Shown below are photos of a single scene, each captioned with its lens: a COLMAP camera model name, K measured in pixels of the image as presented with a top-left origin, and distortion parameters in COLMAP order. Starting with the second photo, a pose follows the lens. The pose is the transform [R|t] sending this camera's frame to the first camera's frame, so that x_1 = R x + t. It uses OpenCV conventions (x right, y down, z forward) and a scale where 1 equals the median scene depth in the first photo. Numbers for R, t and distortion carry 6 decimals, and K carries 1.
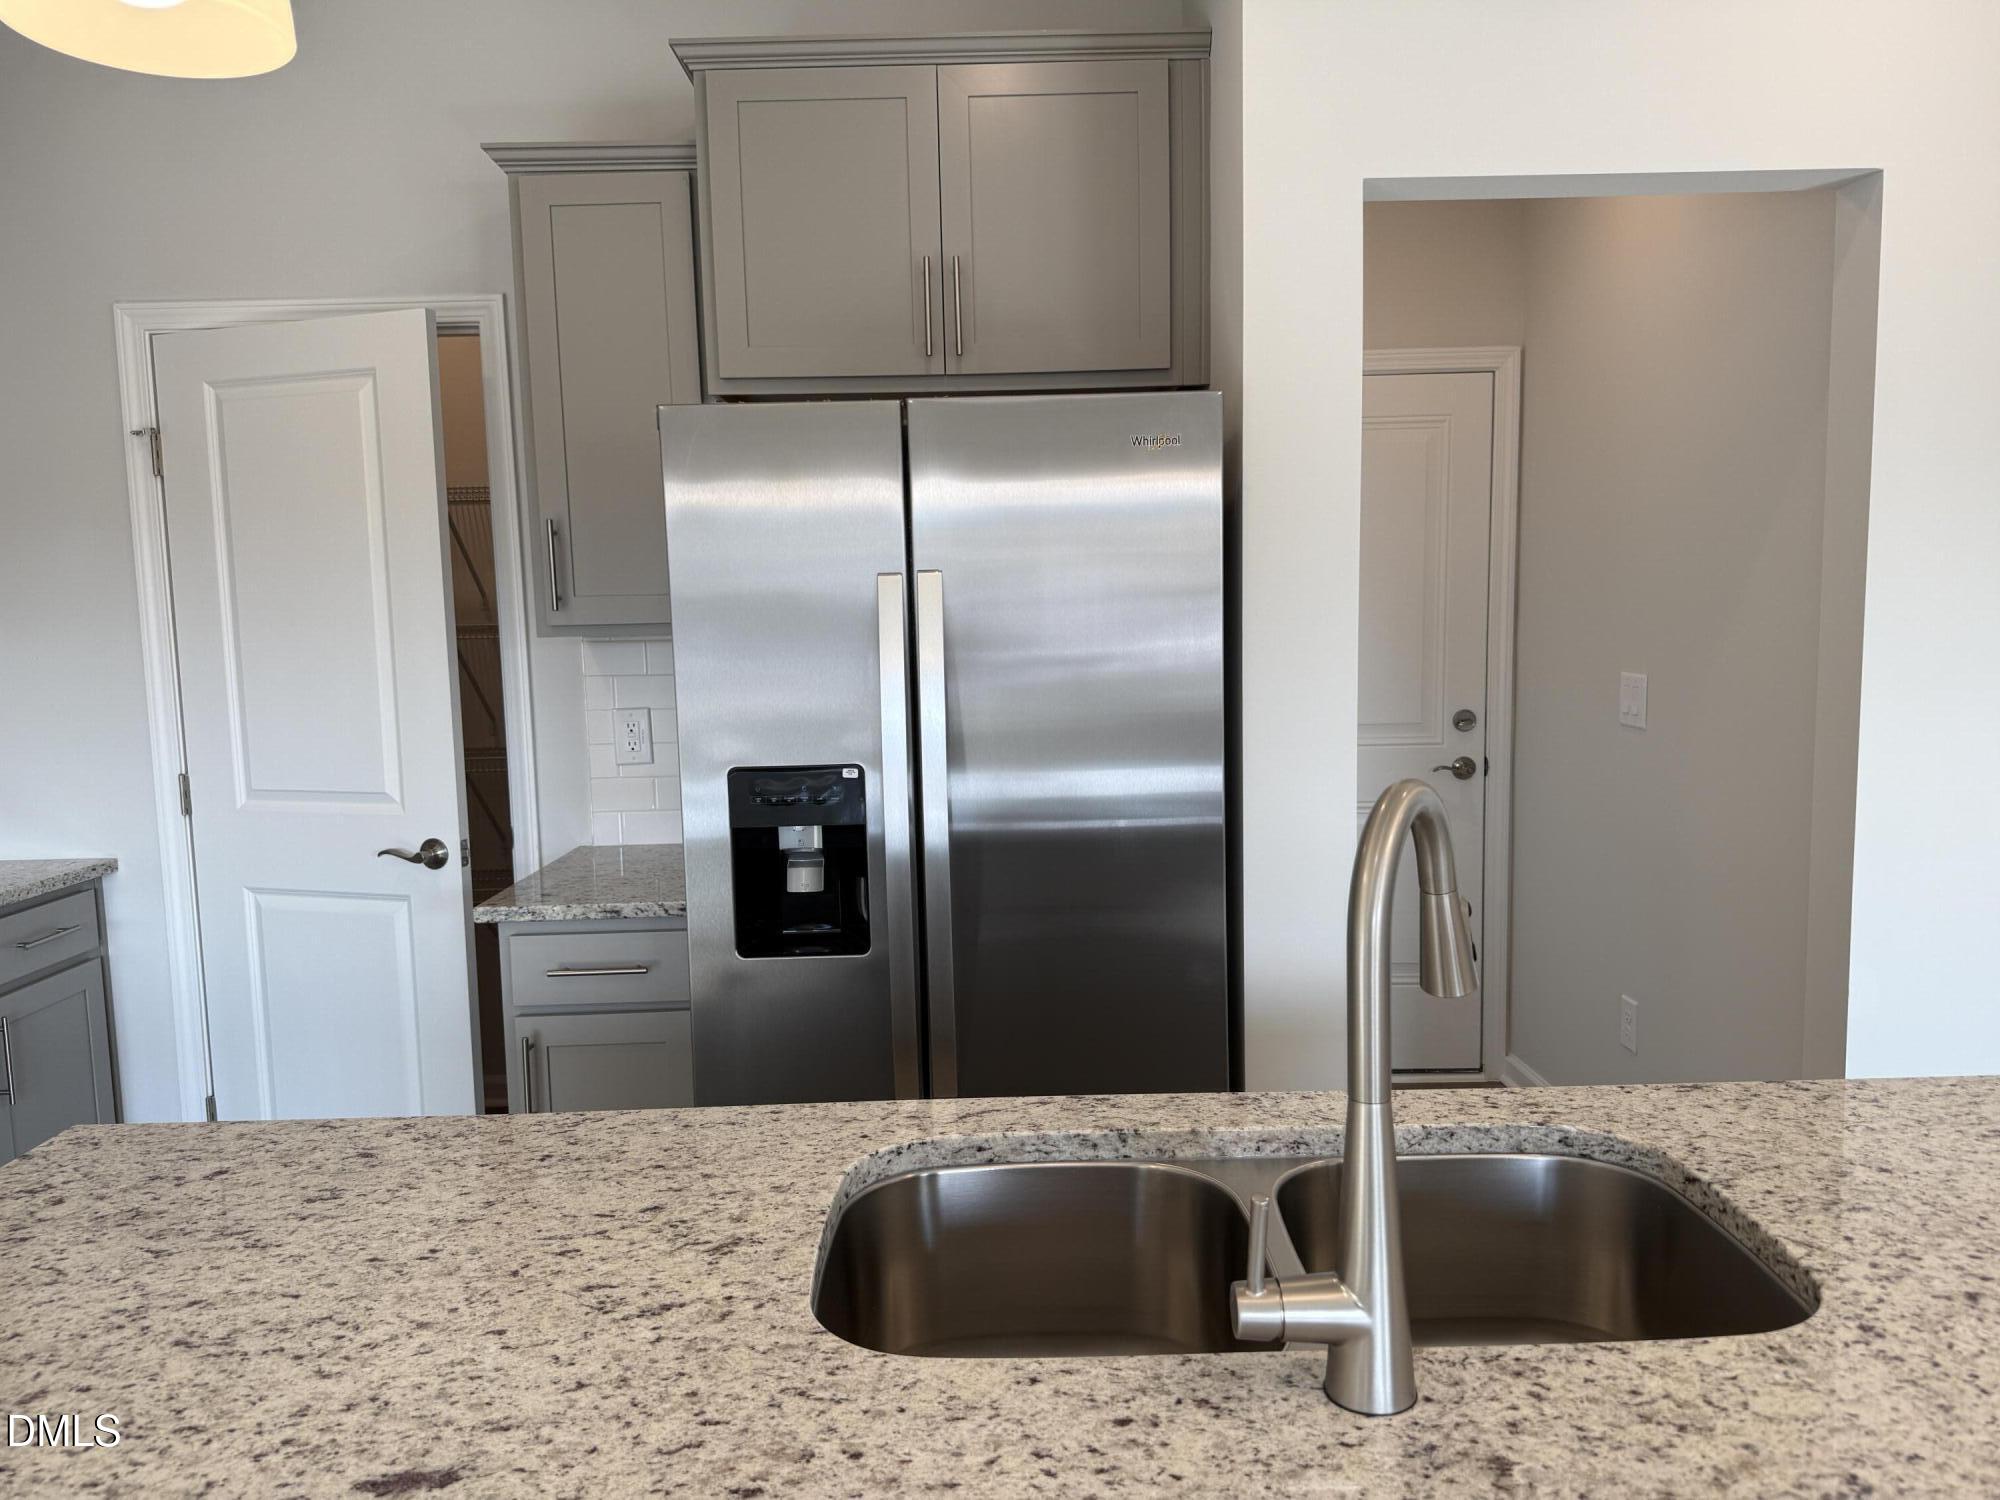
lens RADIAL K [[1369.3, 0, 1000.0], [0, 1369.3, 750.0], [0, 0, 1]] dist [0.028771, -0.052386]
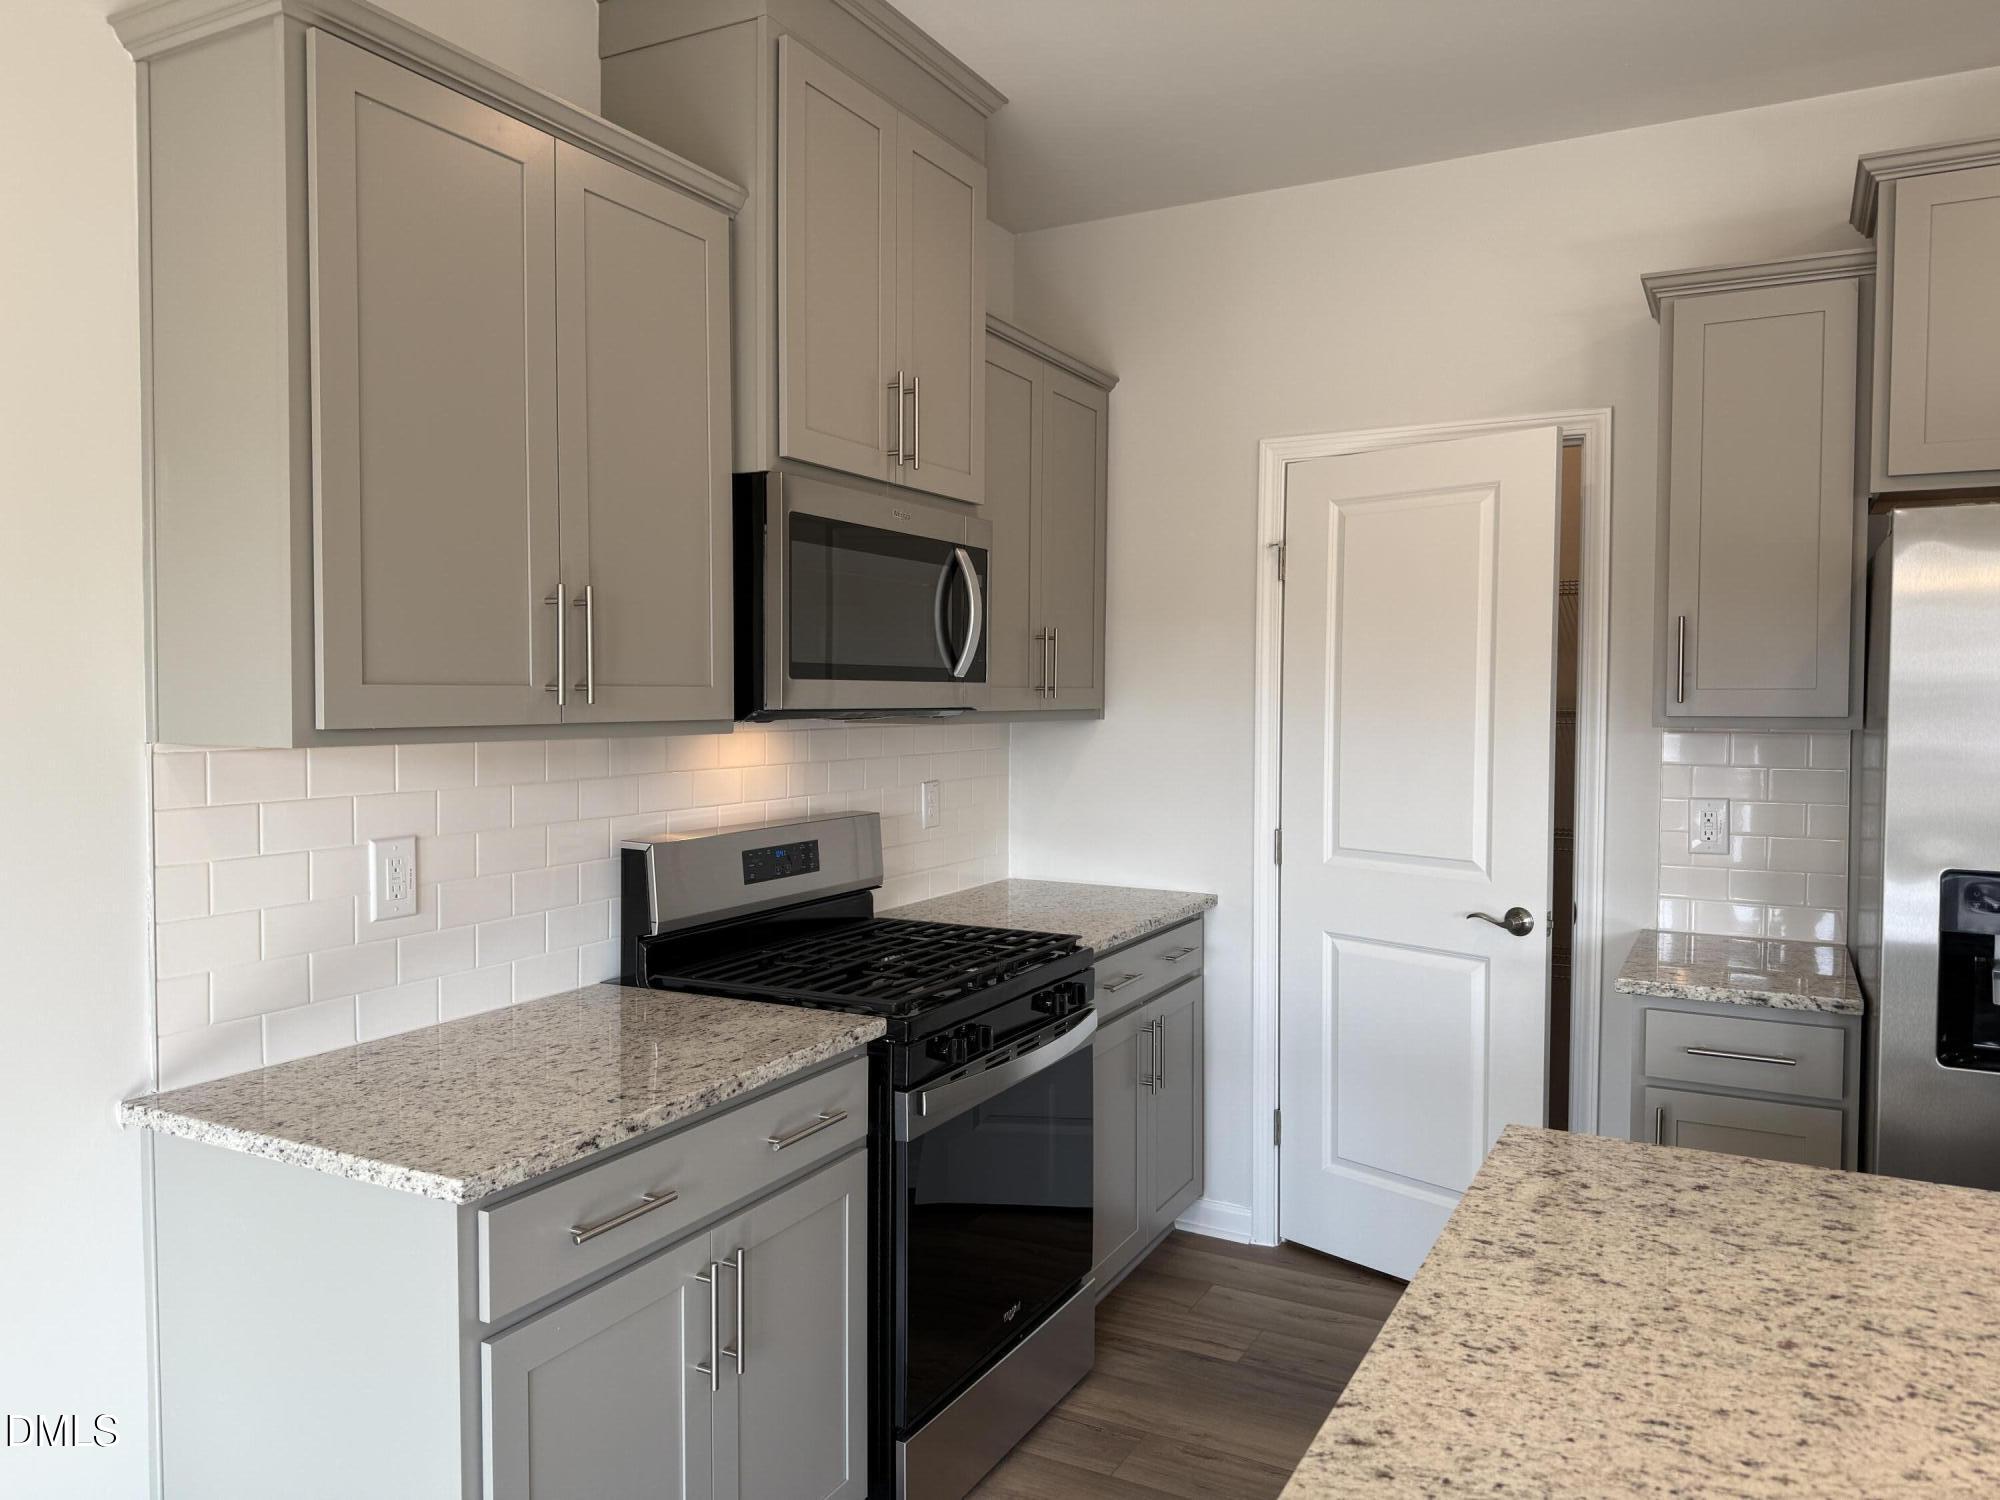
lens RADIAL K [[1356.4, 0, 1000.0], [0, 1356.4, 750.0], [0, 0, 1]] dist [-0.002460, -0.033551]
pose [[0.859543, 0.048227, -0.508783, -0.237639], [-0.077687, 0.996298, -0.036807, 0.012455], [0.505125, 0.071163, 0.860107, -0.143100]]
